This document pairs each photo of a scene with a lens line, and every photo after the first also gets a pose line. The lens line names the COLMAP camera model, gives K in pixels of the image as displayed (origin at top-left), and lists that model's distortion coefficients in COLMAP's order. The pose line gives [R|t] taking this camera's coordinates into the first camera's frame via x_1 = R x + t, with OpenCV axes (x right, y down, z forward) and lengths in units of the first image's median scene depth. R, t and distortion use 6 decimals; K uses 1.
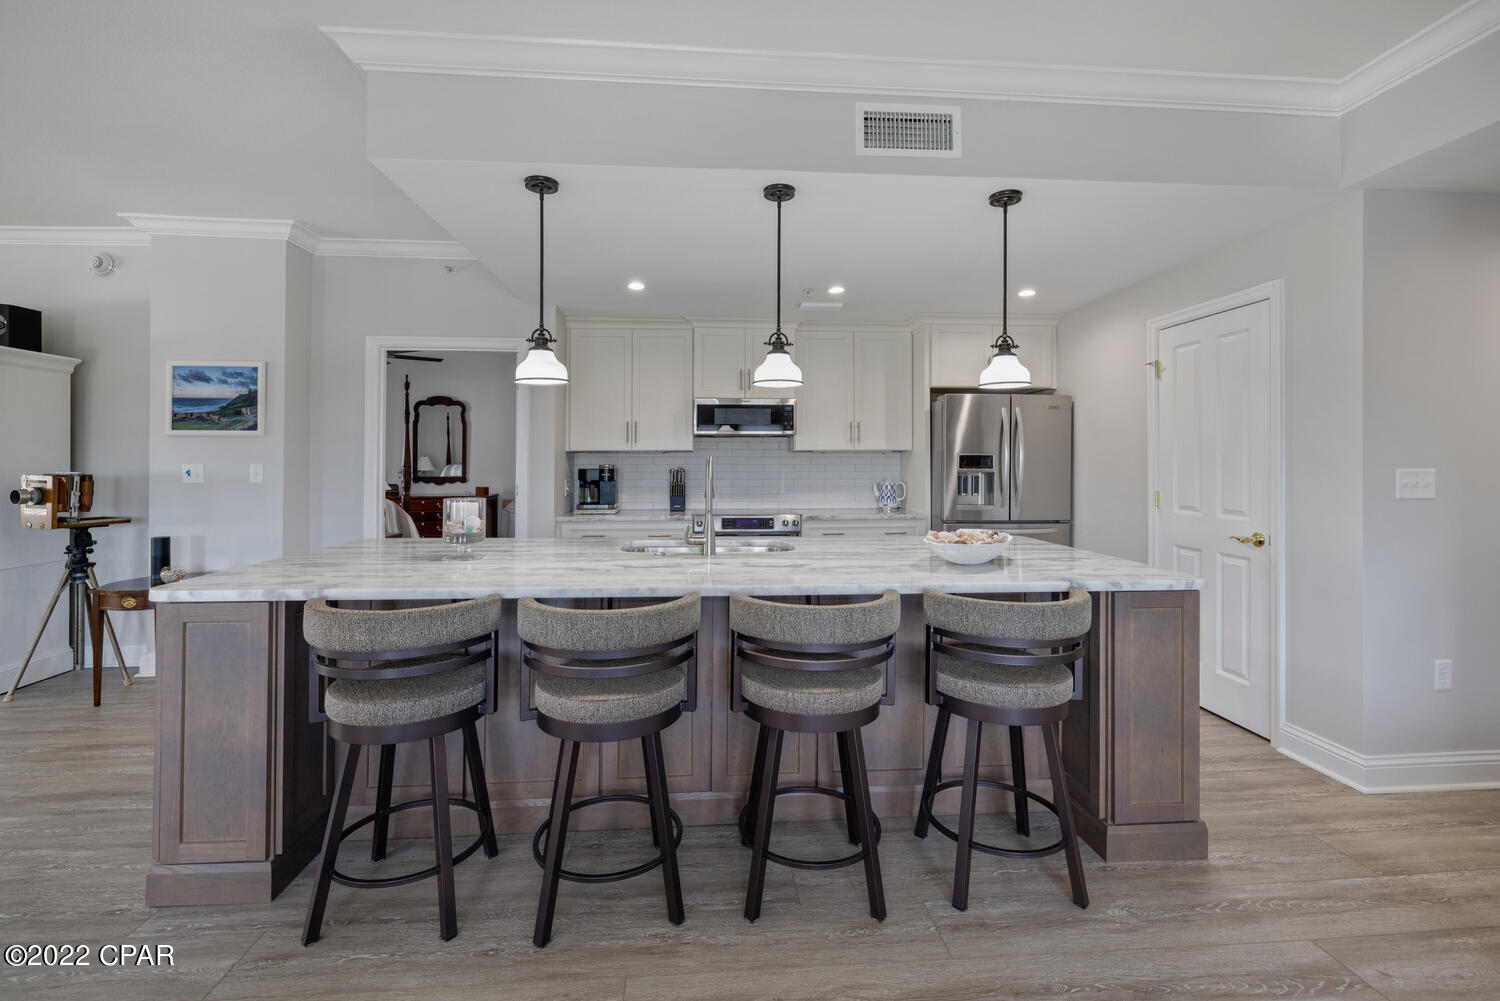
lens RADIAL K [[637.8, 0, 749.0], [0, 637.8, 457.9], [0, 0, 1]] dist [-0.002576, -0.000487]
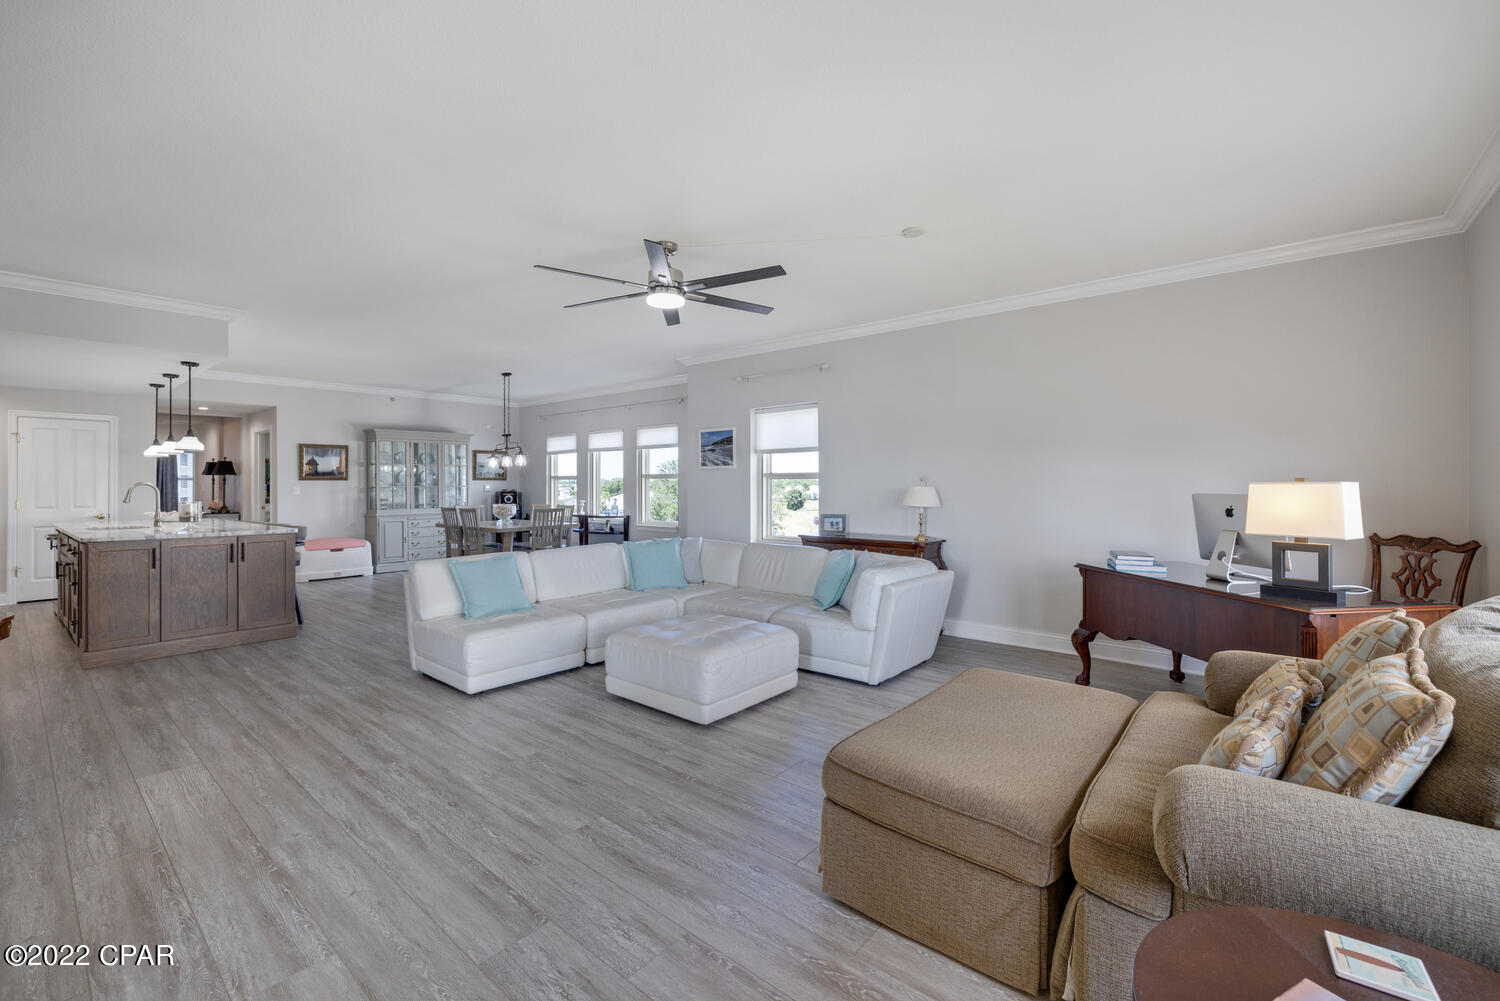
lens RADIAL K [[628.3, 0, 740.3], [0, 628.3, 482.1], [0, 0, 1]] dist [-0.000007, -0.000707]
pose [[-0.707059, 0.003847, 0.707144, -2.192967], [-0.004790, 0.999936, -0.010230, 0.004812], [-0.707138, -0.010620, -0.706996, 0.789710]]
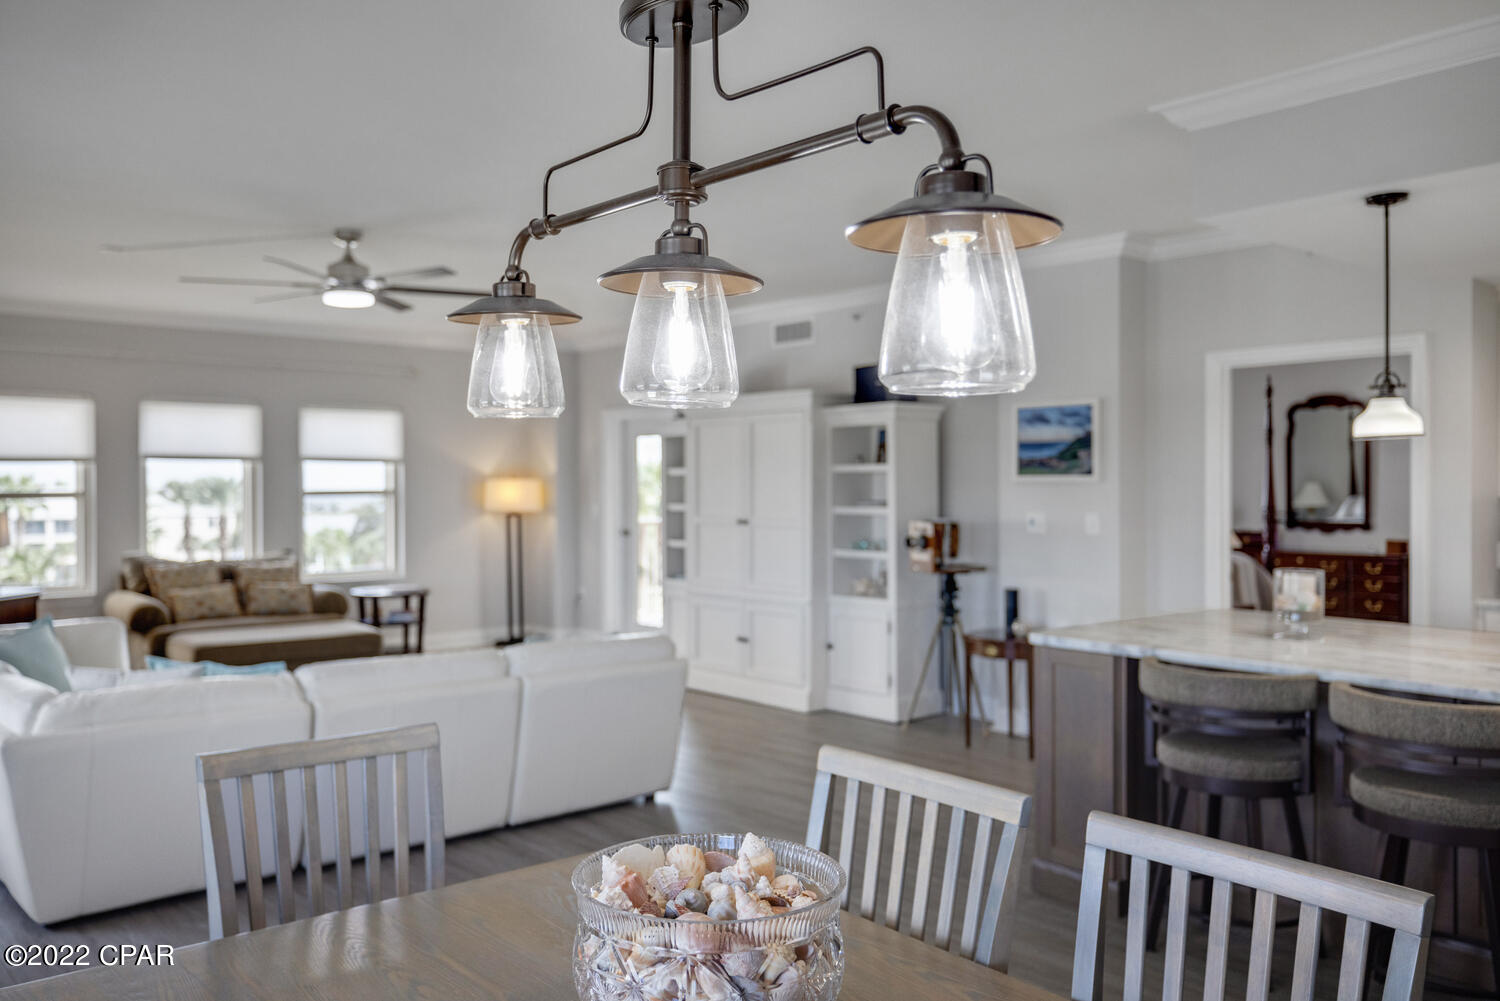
lens RADIAL K [[1178.8, 0, 739.5], [0, 1178.8, 481.2], [0, 0, 1]] dist [0.020402, 0.001800]
pose [[0.591996, -0.003936, -0.805932, 0.275196], [0.011368, 0.999929, 0.003468, -0.049234], [0.805861, -0.011215, 0.591998, -0.390235]]
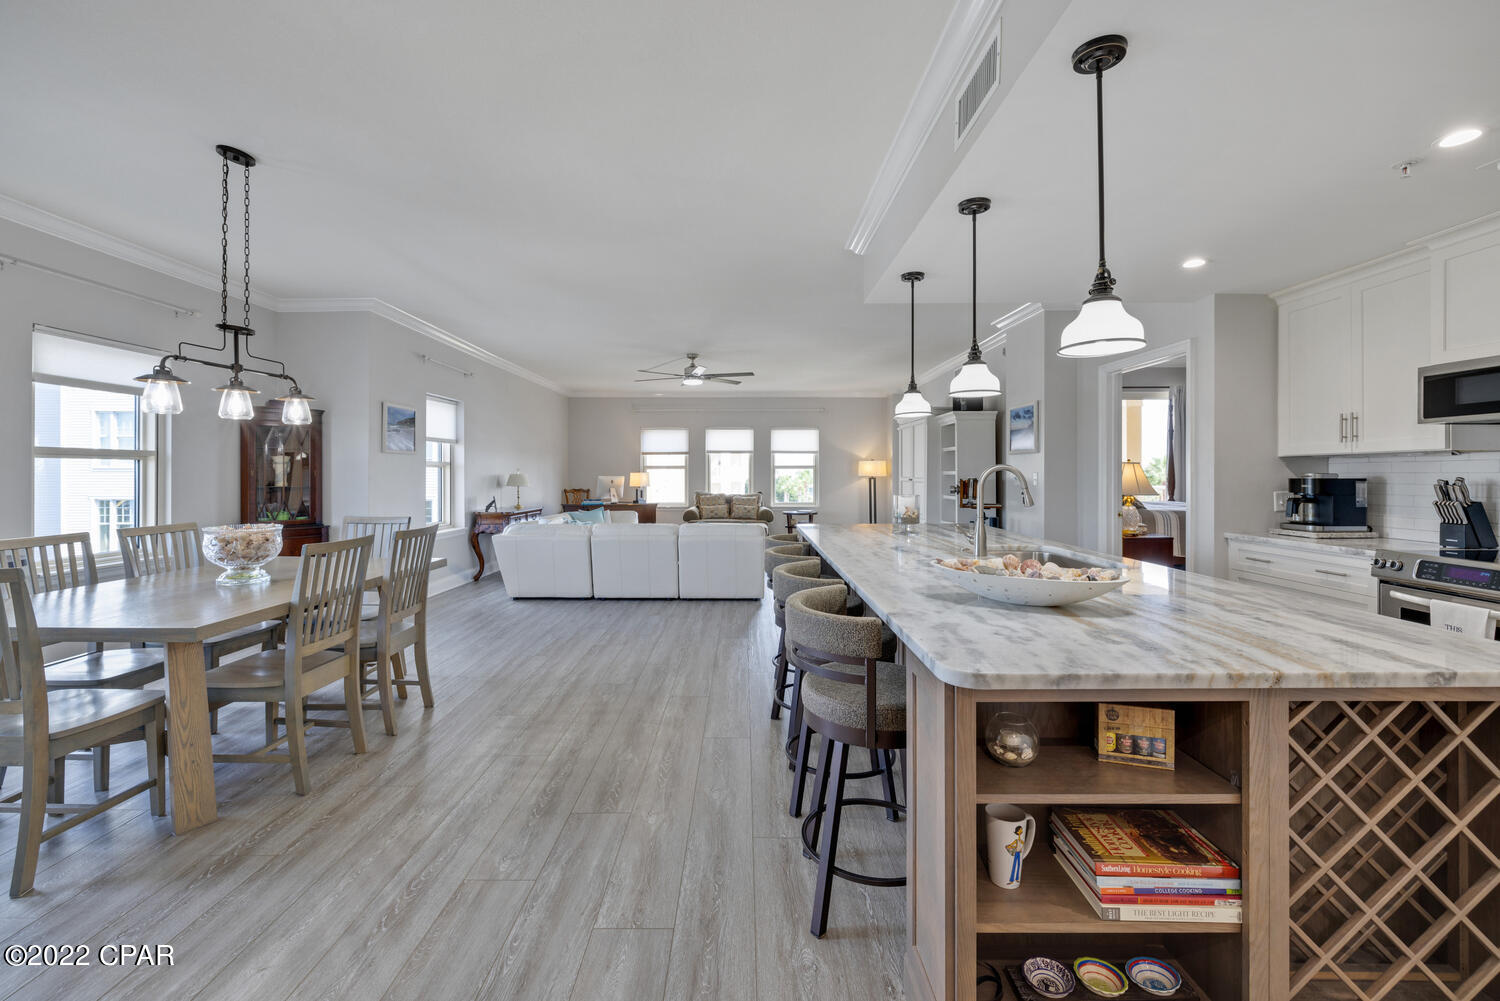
lens RADIAL K [[635.8, 0, 745.1], [0, 635.8, 472.2], [0, 0, 1]] dist [-0.000318, -0.000264]
pose [[-0.078901, -0.001522, -0.996881, 0.741662], [0.010876, 0.999938, -0.002388, 0.005027], [0.996823, -0.011031, -0.078879, 0.486315]]
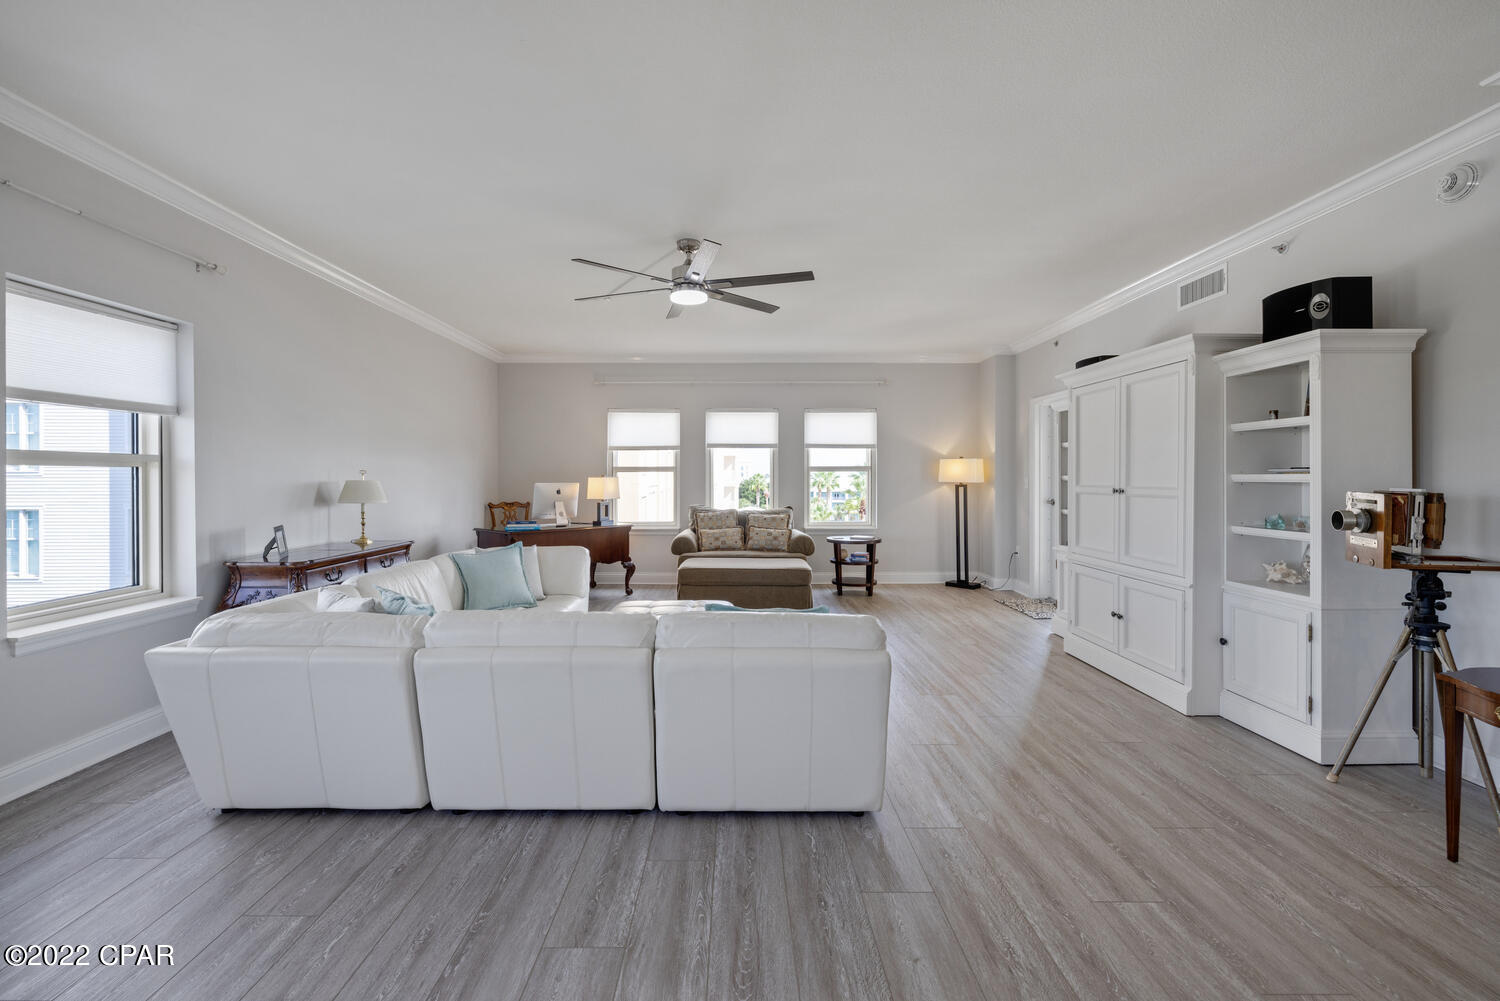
lens RADIAL K [[634.4, 0, 736.4], [0, 634.4, 479.3], [0, 0, 1]] dist [-0.000233, 0.000098]
pose [[-0.077712, 0.003420, -0.996970, -0.306302], [0.012251, 0.999922, 0.002475, 0.001023], [0.996901, -0.012021, -0.077748, 0.306906]]
